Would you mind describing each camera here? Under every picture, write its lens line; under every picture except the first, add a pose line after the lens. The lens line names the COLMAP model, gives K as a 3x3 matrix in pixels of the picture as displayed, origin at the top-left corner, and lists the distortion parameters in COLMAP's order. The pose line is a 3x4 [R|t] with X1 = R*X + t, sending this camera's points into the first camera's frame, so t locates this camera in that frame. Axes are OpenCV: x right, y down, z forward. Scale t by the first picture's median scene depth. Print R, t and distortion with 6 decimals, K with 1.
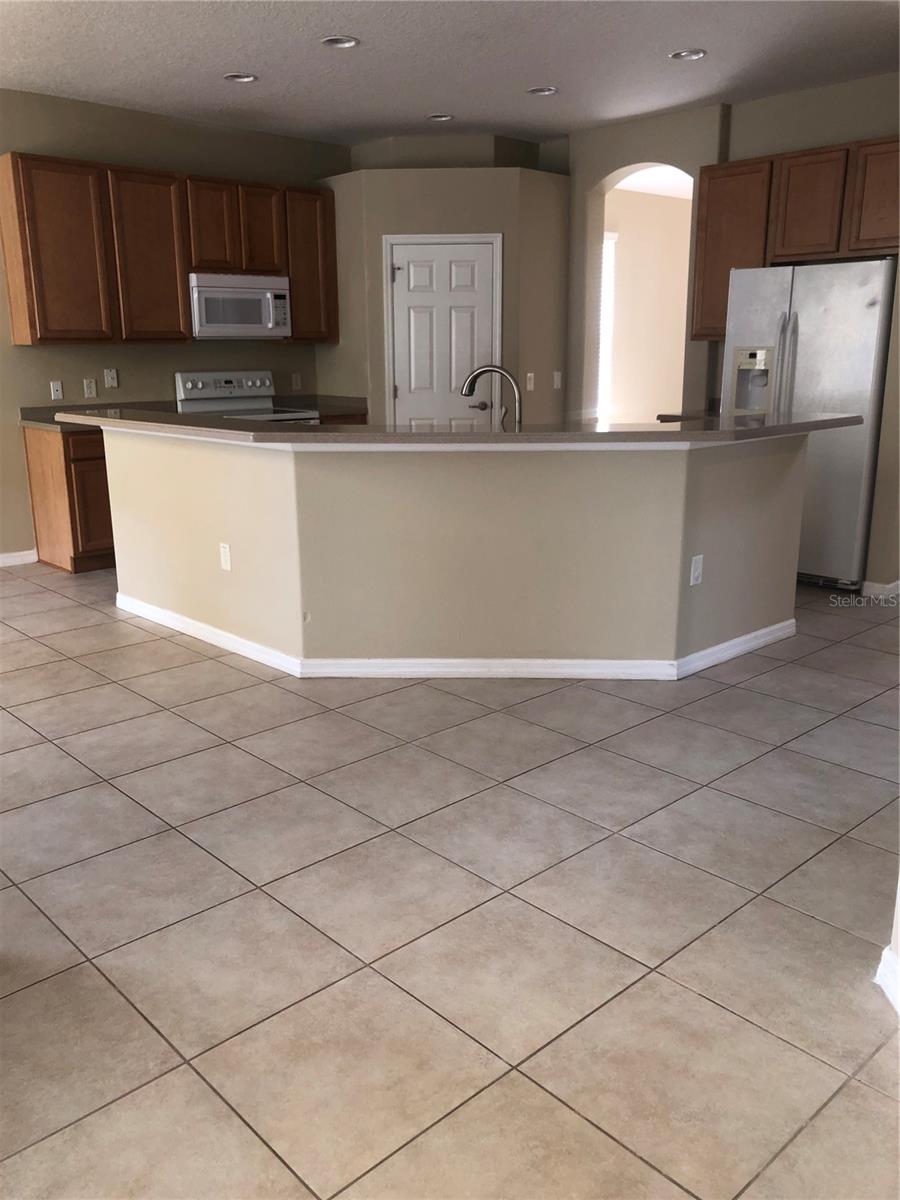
lens RADIAL K [[974.8, 0, 450.0], [0, 974.8, 600.0], [0, 0, 1]] dist [0.014324, 0.006084]
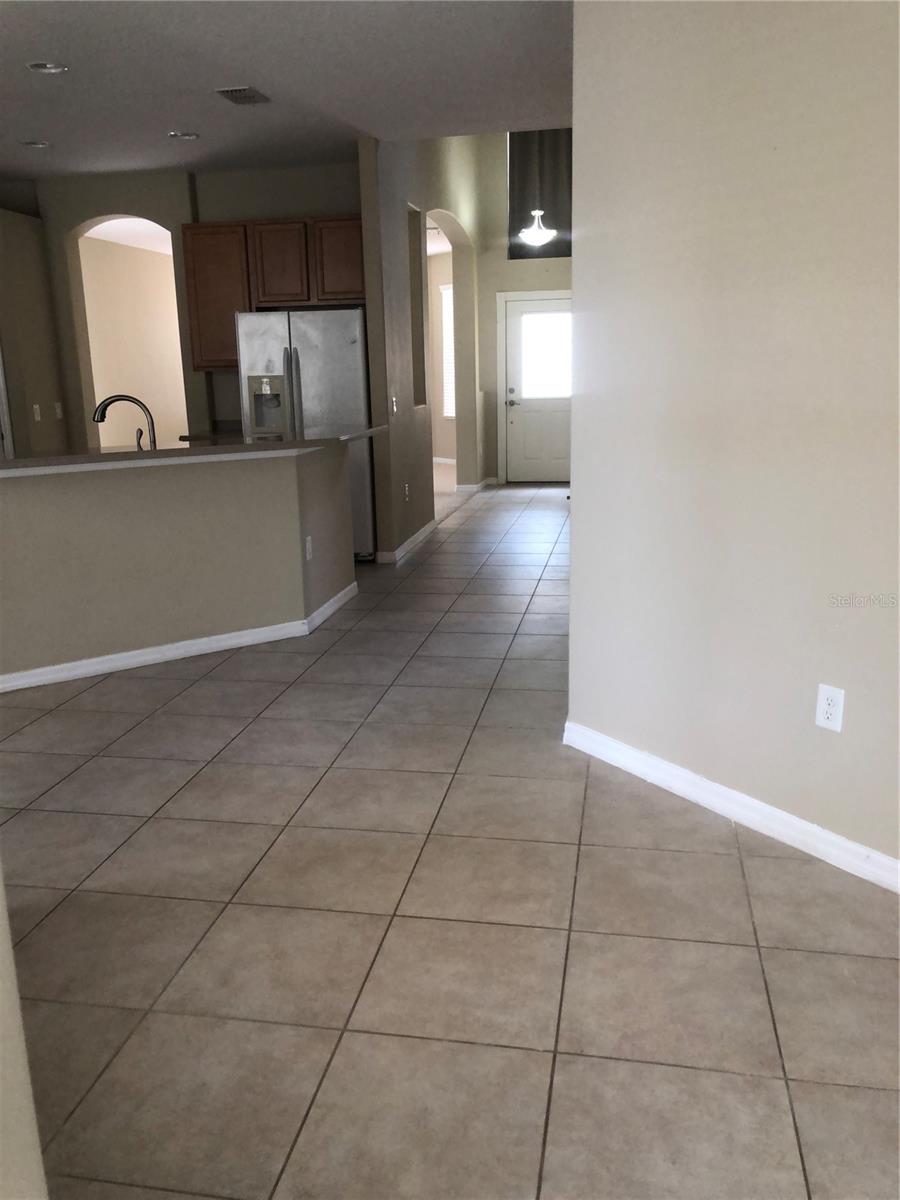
lens RADIAL K [[974.8, 0, 450.0], [0, 974.8, 600.0], [0, 0, 1]] dist [0.014324, 0.006084]
pose [[0.798528, -0.153943, 0.581941, -0.348531], [0.171049, 0.984924, 0.025835, 0.035341], [-0.577144, 0.078910, 0.812821, -0.145393]]
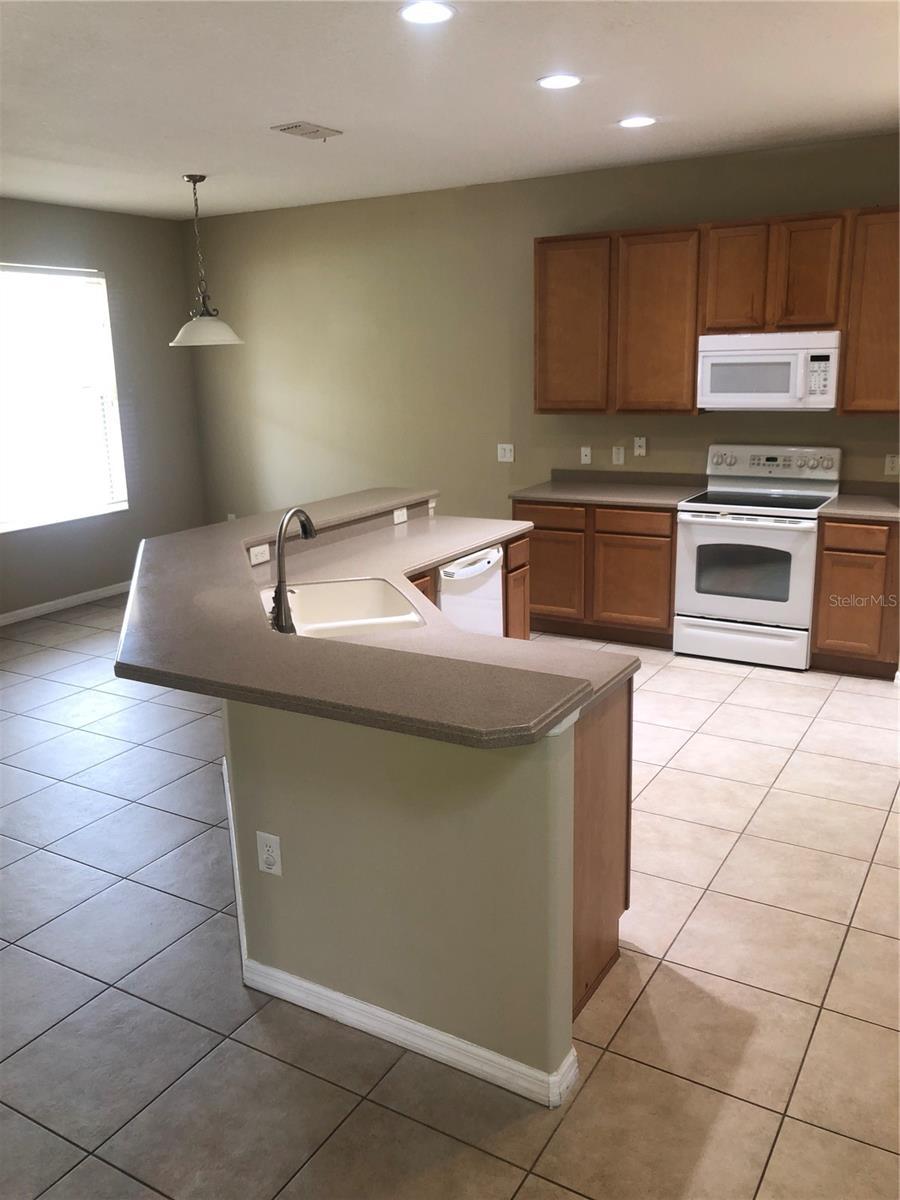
lens RADIAL K [[974.8, 0, 450.0], [0, 974.8, 600.0], [0, 0, 1]] dist [0.014324, 0.006084]
pose [[0.284000, 0.231388, -0.930485, 0.834331], [-0.226764, 0.959123, 0.169298, -0.319377], [0.931623, 0.162920, 0.324862, 0.849599]]
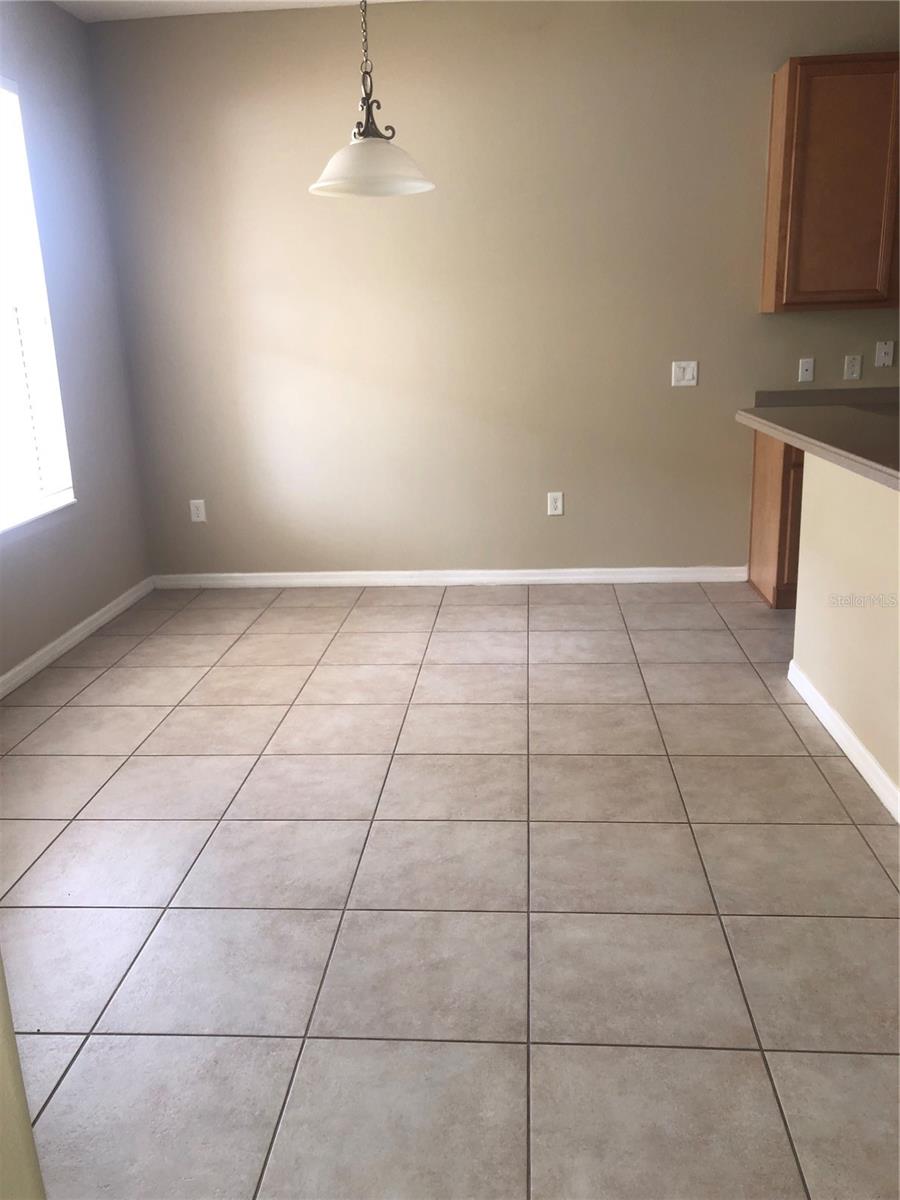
lens RADIAL K [[999.9, 0, 450.0], [0, 999.9, 600.0], [0, 0, 1]] dist [0.002870, 0.006858]
pose [[0.677661, 0.183556, -0.712097, 0.006760], [-0.159933, 0.981956, 0.100918, -0.107160], [0.717772, 0.045499, 0.694790, 0.388706]]
